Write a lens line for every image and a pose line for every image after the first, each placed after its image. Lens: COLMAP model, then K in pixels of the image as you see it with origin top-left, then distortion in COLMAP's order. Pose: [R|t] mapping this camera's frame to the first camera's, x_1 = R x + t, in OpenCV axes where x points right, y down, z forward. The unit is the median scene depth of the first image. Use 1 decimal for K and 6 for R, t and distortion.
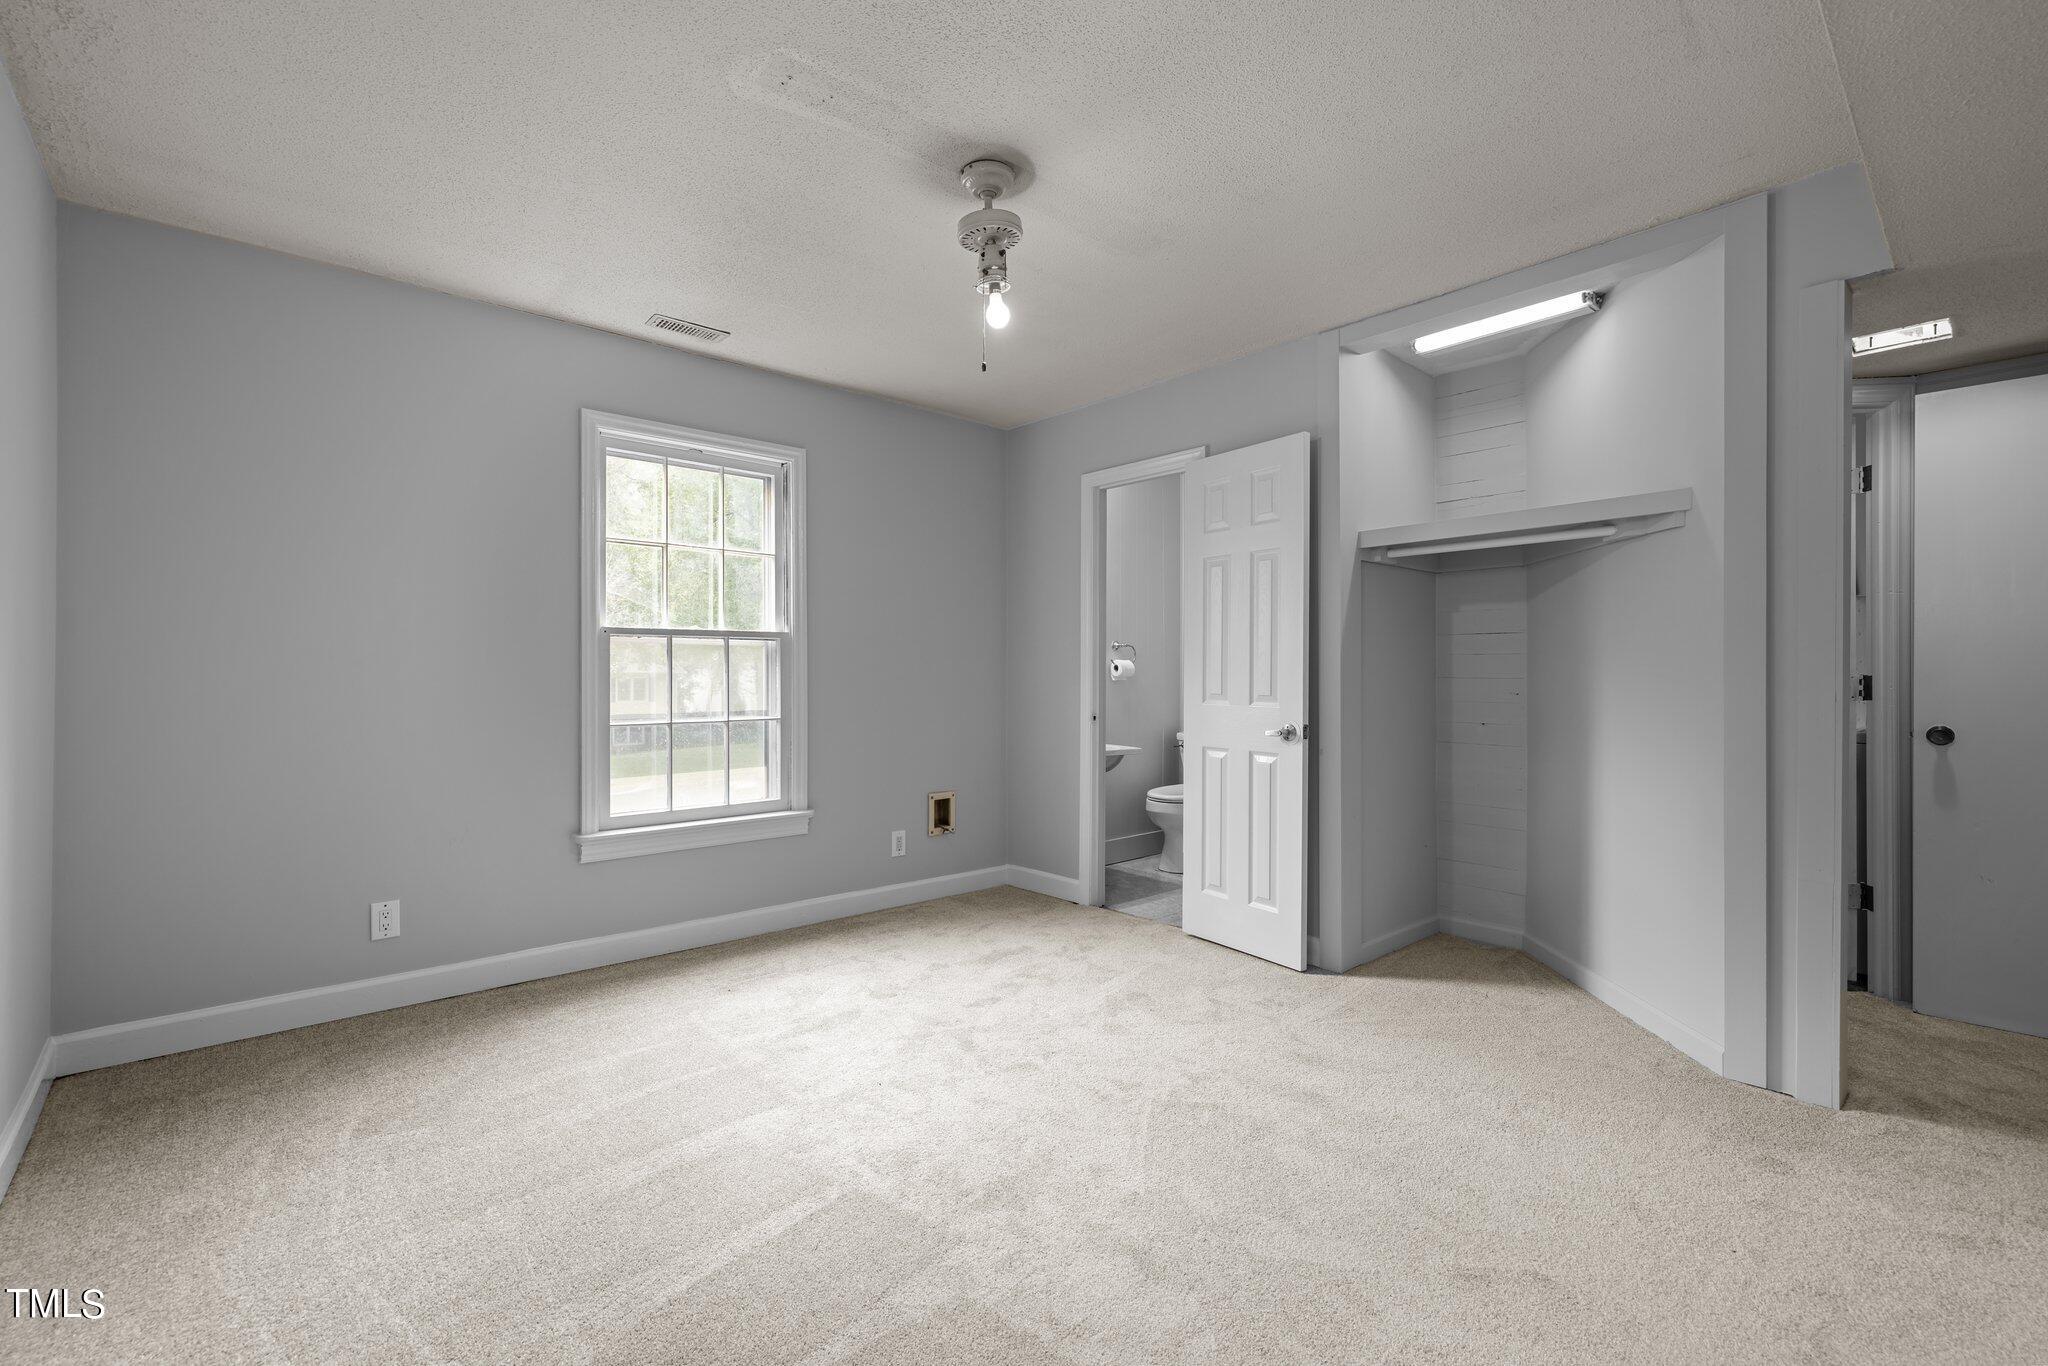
lens RADIAL K [[854.9, 0, 1017.4], [0, 854.9, 678.2], [0, 0, 1]] dist [-0.000575, 0.000473]
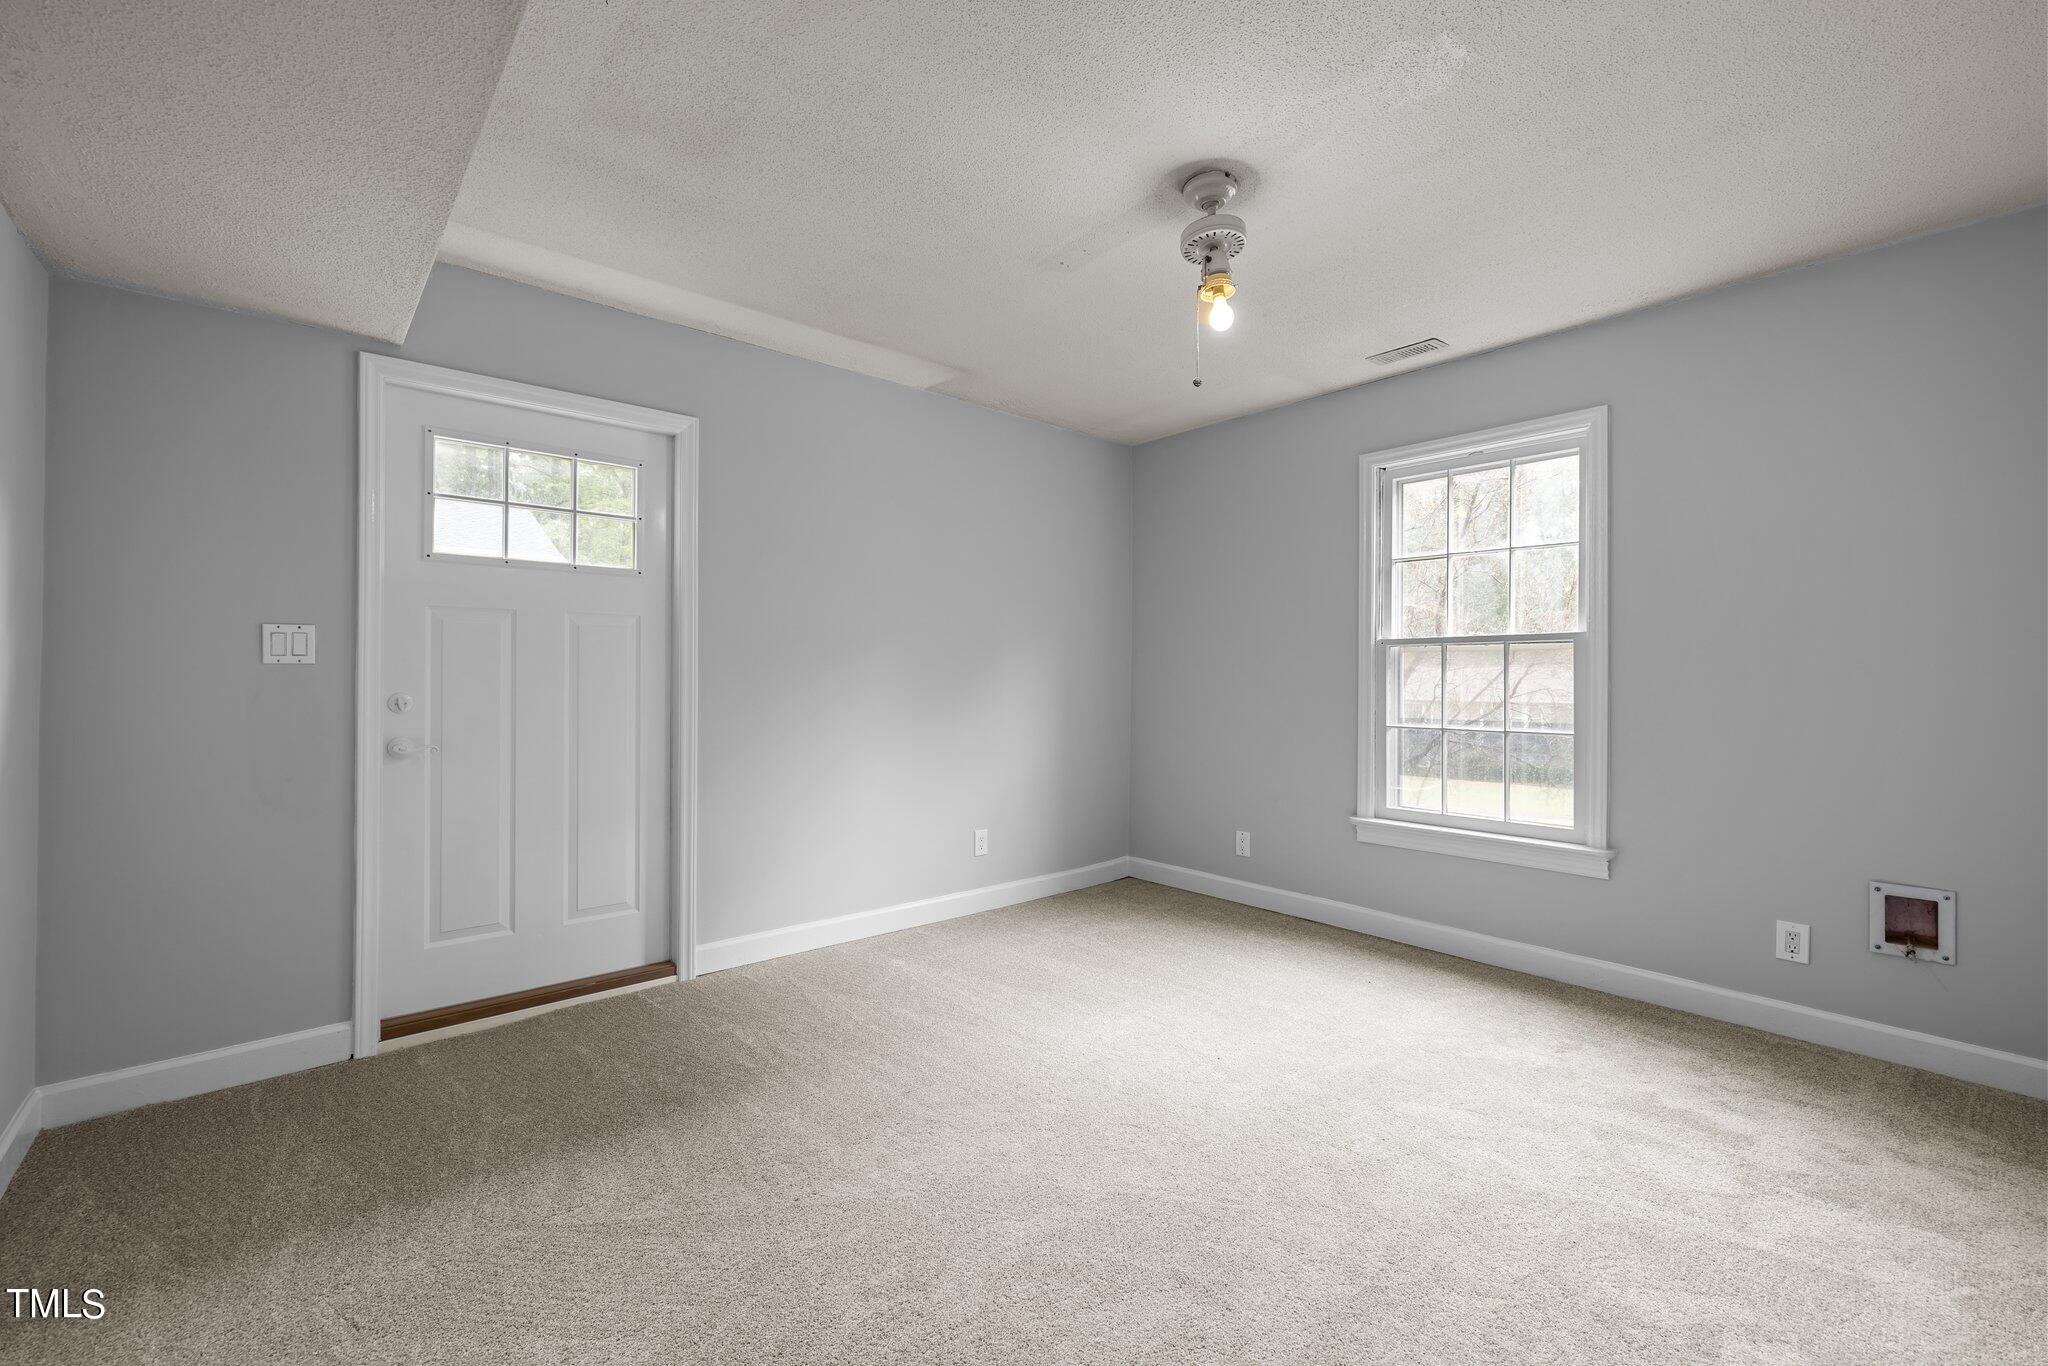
lens RADIAL K [[854.9, 0, 1037.7], [0, 854.9, 679.8], [0, 0, 1]] dist [-0.000575, 0.000473]
pose [[0.016463, 0.002907, -0.999860, 0.603995], [-0.007890, 0.999965, 0.002777, -0.005404], [0.999833, 0.007843, 0.016485, 0.490424]]
